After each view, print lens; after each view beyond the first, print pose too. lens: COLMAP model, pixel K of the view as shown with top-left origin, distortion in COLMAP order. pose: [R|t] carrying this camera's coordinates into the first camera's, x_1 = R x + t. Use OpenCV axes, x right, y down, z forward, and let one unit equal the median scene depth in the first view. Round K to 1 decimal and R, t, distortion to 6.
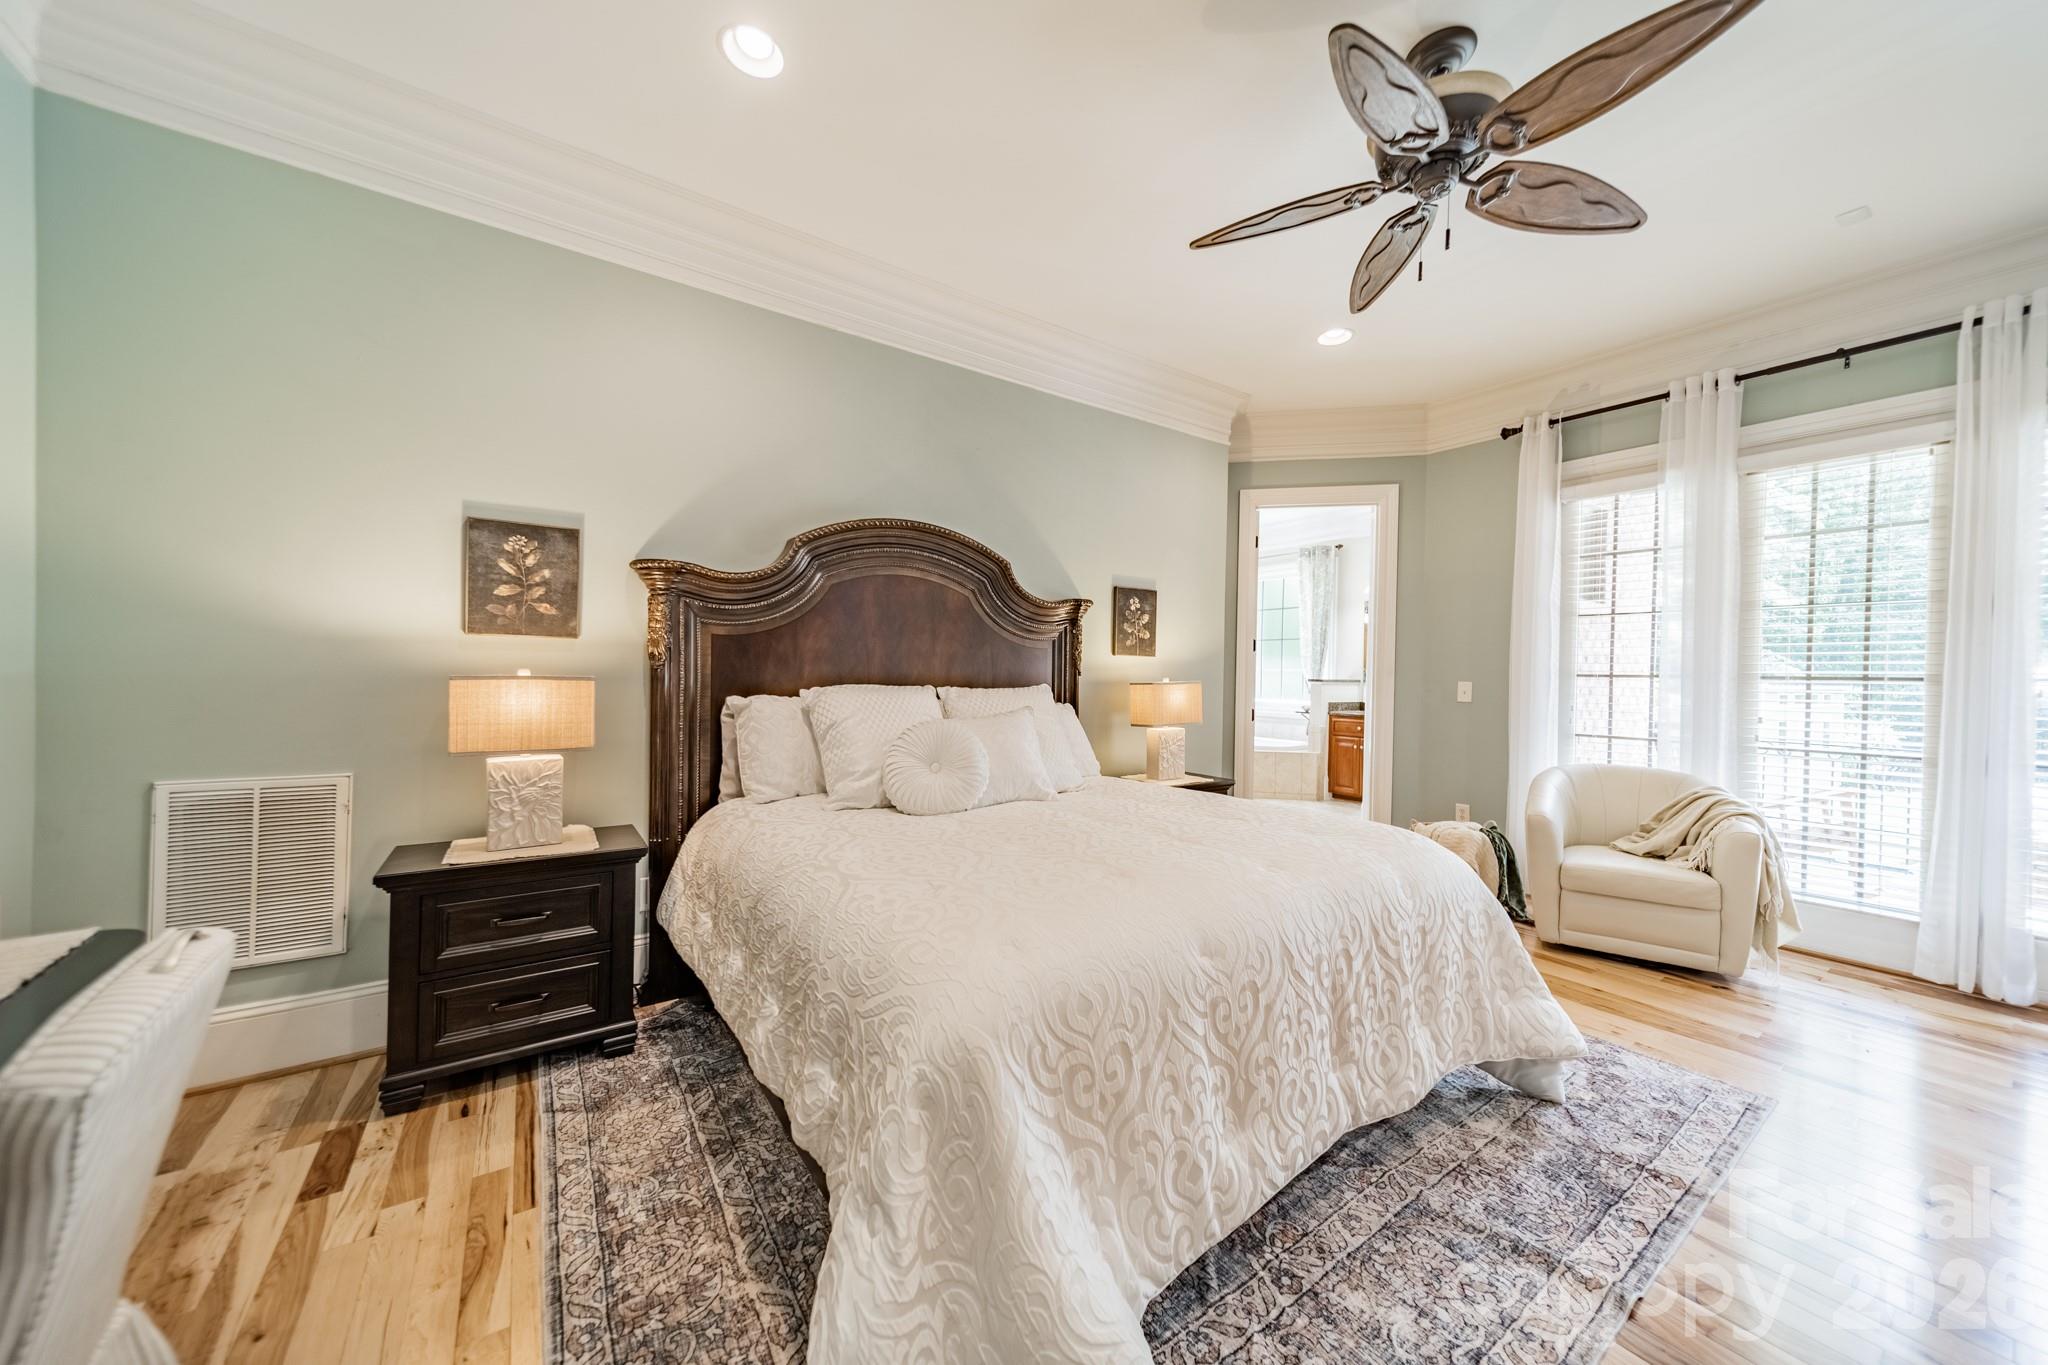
lens RADIAL K [[715.5, 0, 1039.3], [0, 715.5, 676.0], [0, 0, 1]] dist [0.001012, 0.000118]
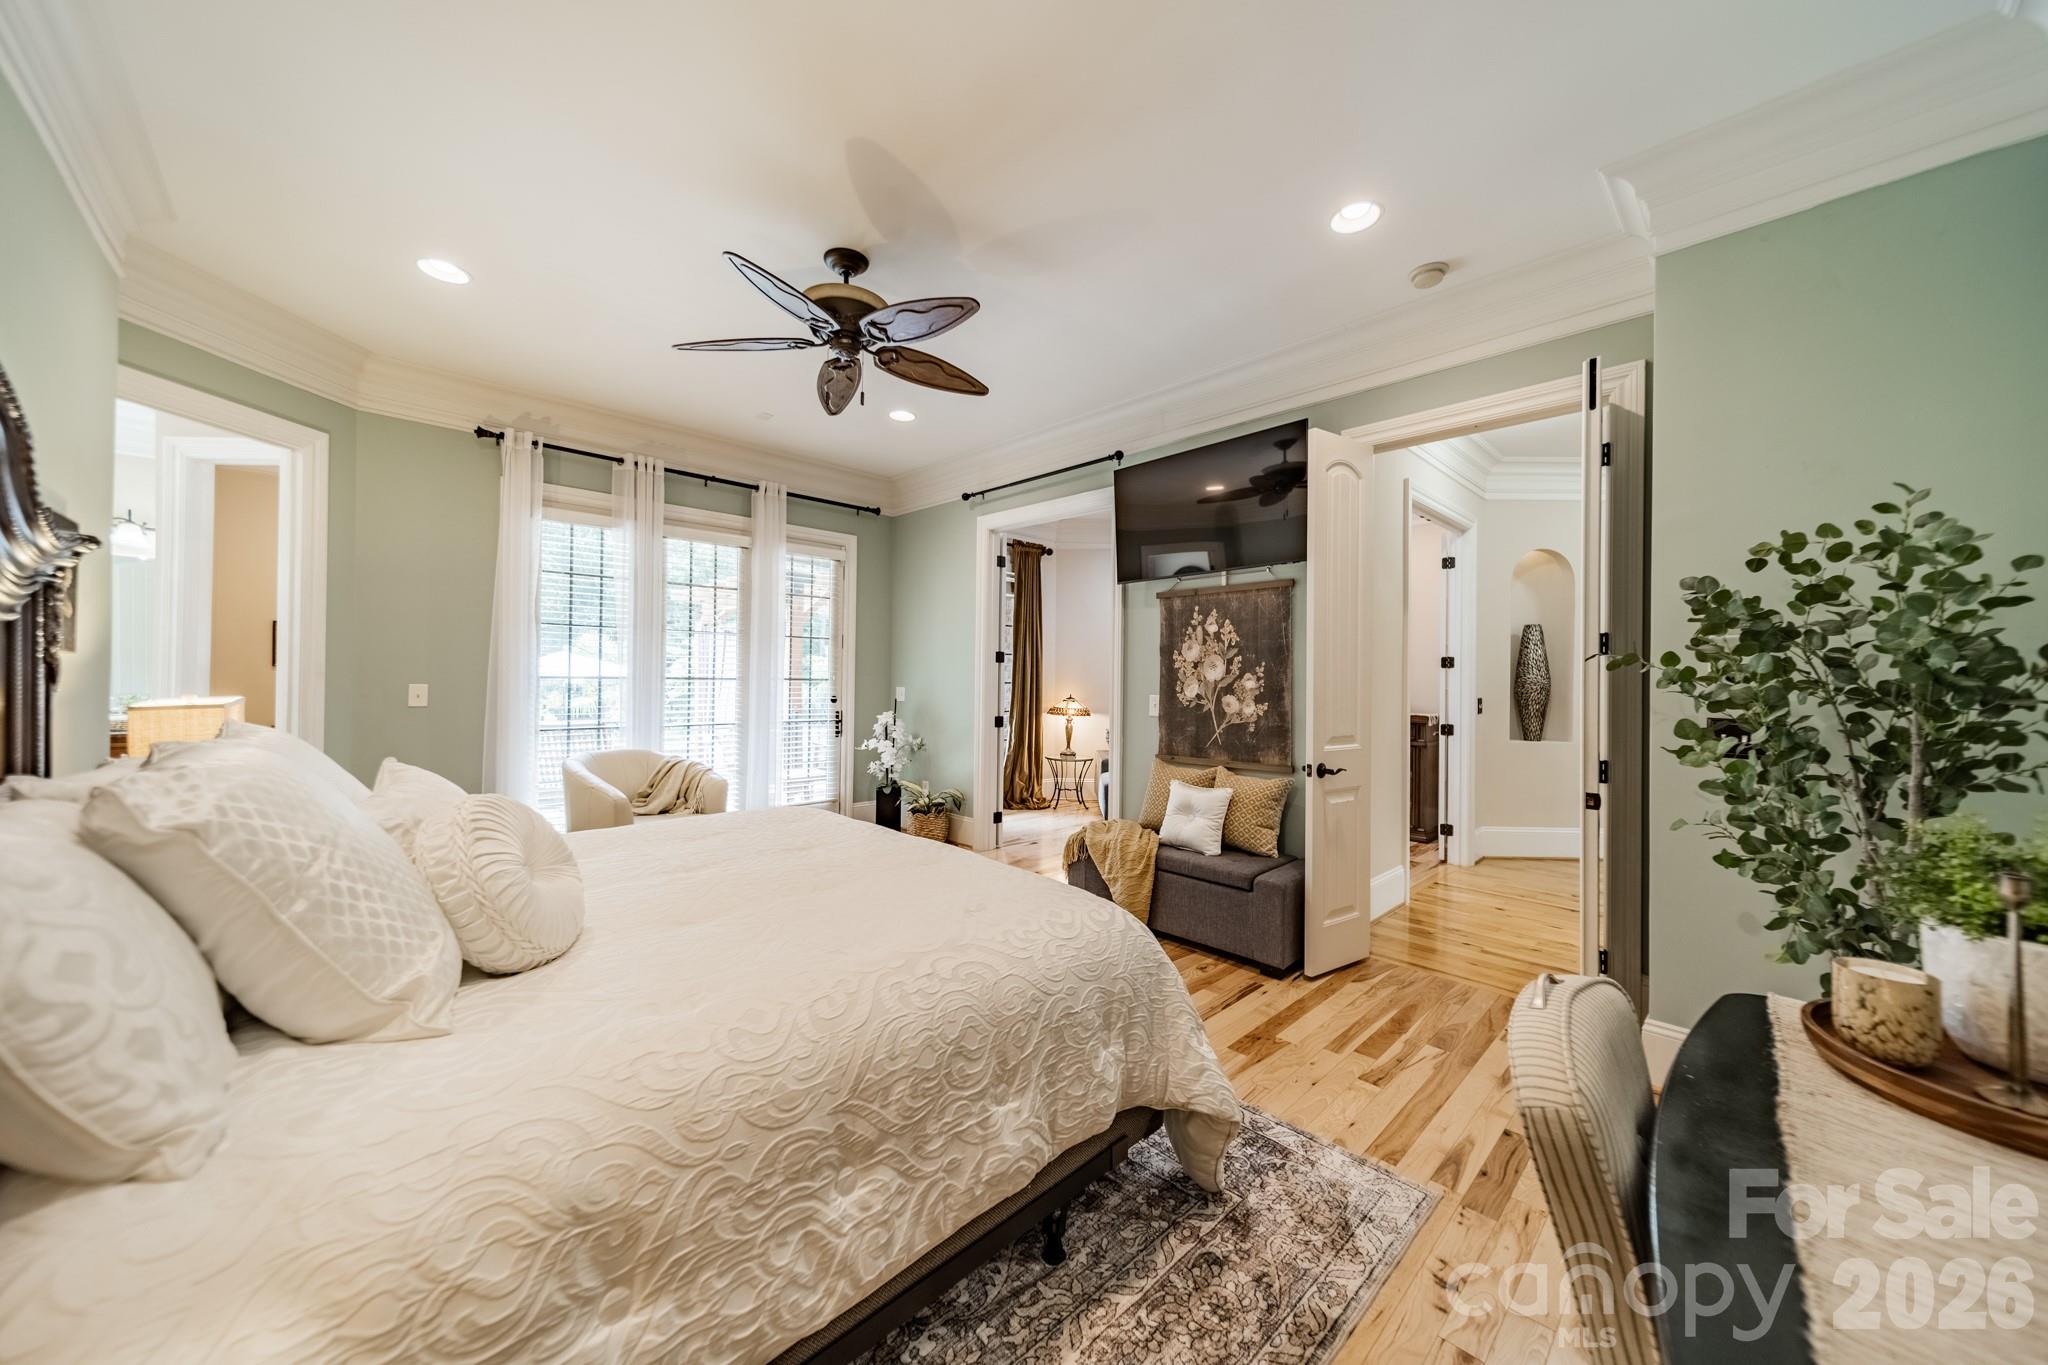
lens RADIAL K [[722.4, 0, 1022.1], [0, 722.4, 670.2], [0, 0, 1]] dist [0.000497, 0.000012]
pose [[-0.149620, -0.004084, 0.988735, -0.549089], [-0.009781, 0.999949, 0.002650, -0.025337], [-0.988695, -0.009275, -0.149652, 0.499218]]
